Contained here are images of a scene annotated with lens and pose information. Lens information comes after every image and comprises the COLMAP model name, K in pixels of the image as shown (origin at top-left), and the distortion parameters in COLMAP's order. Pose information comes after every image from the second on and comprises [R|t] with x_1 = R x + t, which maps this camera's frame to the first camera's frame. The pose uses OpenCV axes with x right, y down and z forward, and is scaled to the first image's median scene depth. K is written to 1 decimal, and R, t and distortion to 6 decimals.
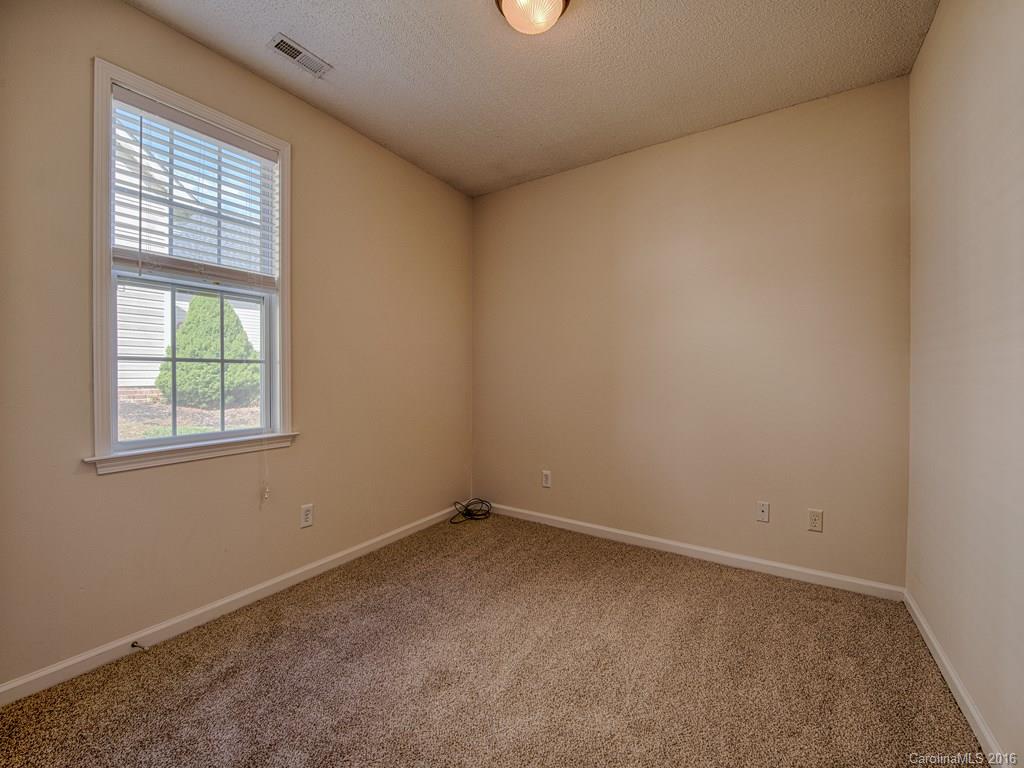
lens RADIAL K [[412.6, 0, 513.6], [0, 412.6, 383.2], [0, 0, 1]] dist [-0.021669, 0.000068]
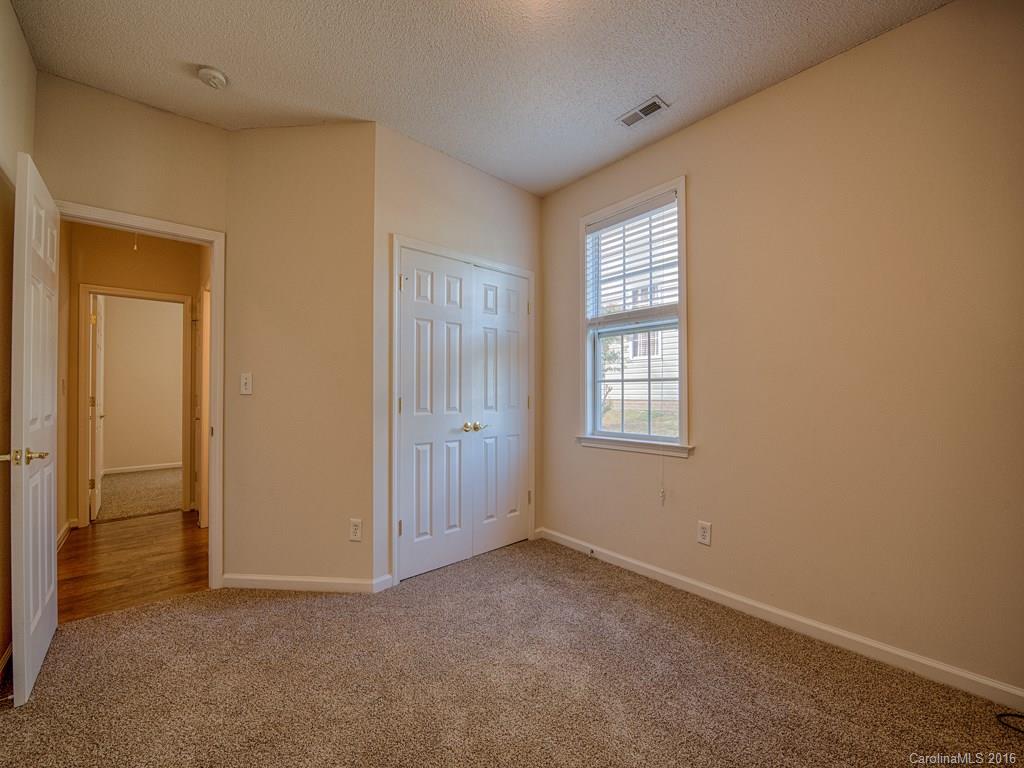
lens RADIAL K [[412.6, 0, 513.6], [0, 412.6, 383.2], [0, 0, 1]] dist [-0.021669, 0.000068]
pose [[-0.272564, -0.010749, -0.962077, 0.635592], [-0.017763, 0.999823, -0.006138, -0.026893], [0.961974, 0.015417, -0.272707, 0.904140]]
